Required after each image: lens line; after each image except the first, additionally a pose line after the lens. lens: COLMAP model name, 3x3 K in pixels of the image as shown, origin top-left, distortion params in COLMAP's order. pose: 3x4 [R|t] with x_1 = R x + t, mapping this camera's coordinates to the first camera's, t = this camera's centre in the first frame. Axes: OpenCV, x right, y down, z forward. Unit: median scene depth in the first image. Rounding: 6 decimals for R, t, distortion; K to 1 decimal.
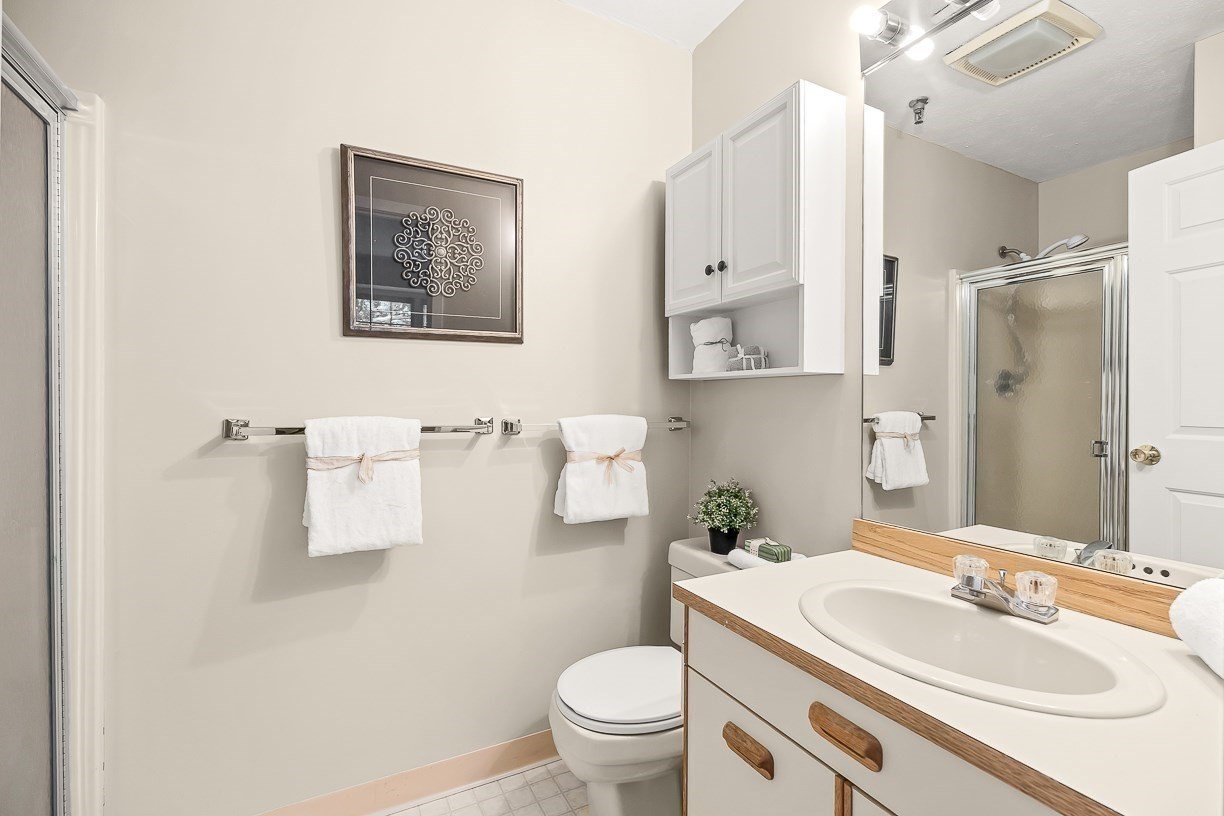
lens RADIAL K [[547.0, 0, 611.3], [0, 547.0, 406.9], [0, 0, 1]] dist [-0.000643, 0.000225]
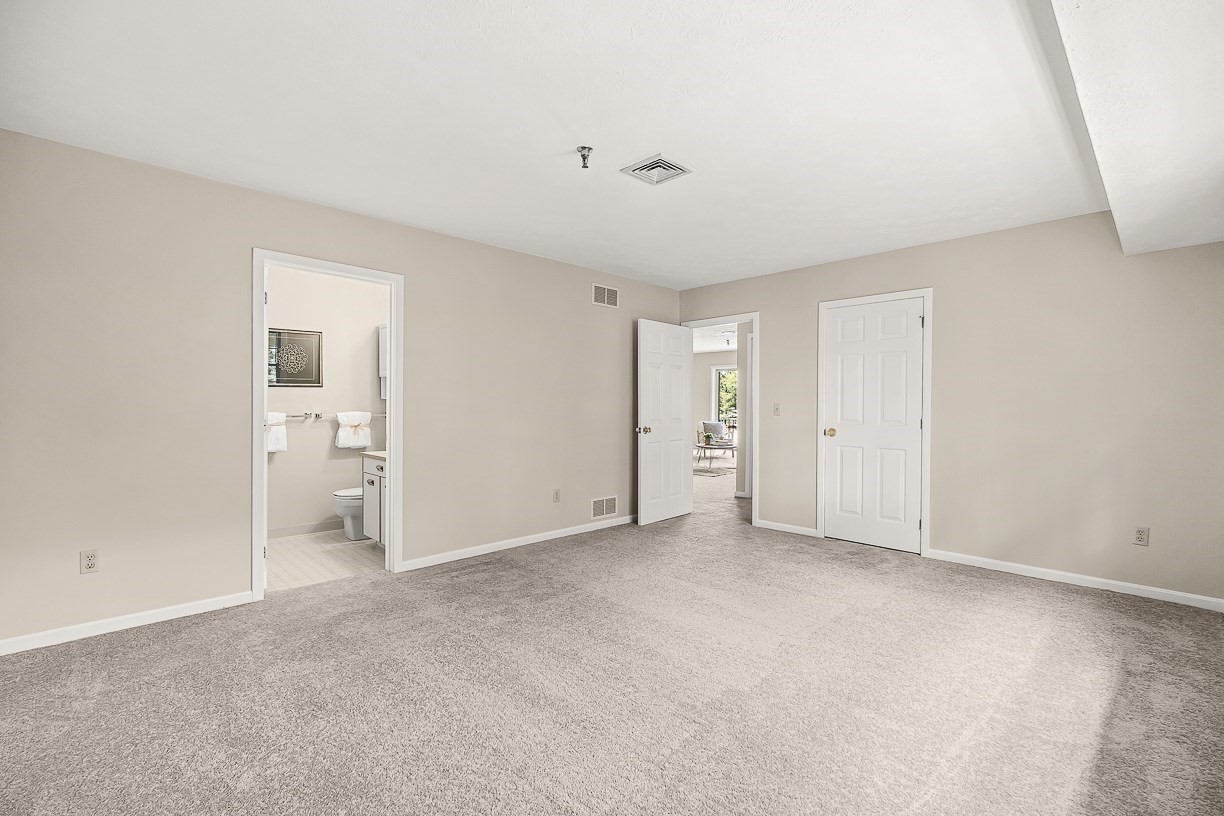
lens RADIAL K [[547.0, 0, 612.6], [0, 547.0, 411.8], [0, 0, 1]] dist [-0.000643, 0.000225]
pose [[0.959867, -0.002706, 0.280443, 0.508984], [-0.001174, 0.999906, 0.013665, -0.026296], [-0.280454, -0.013446, 0.959773, -2.255213]]
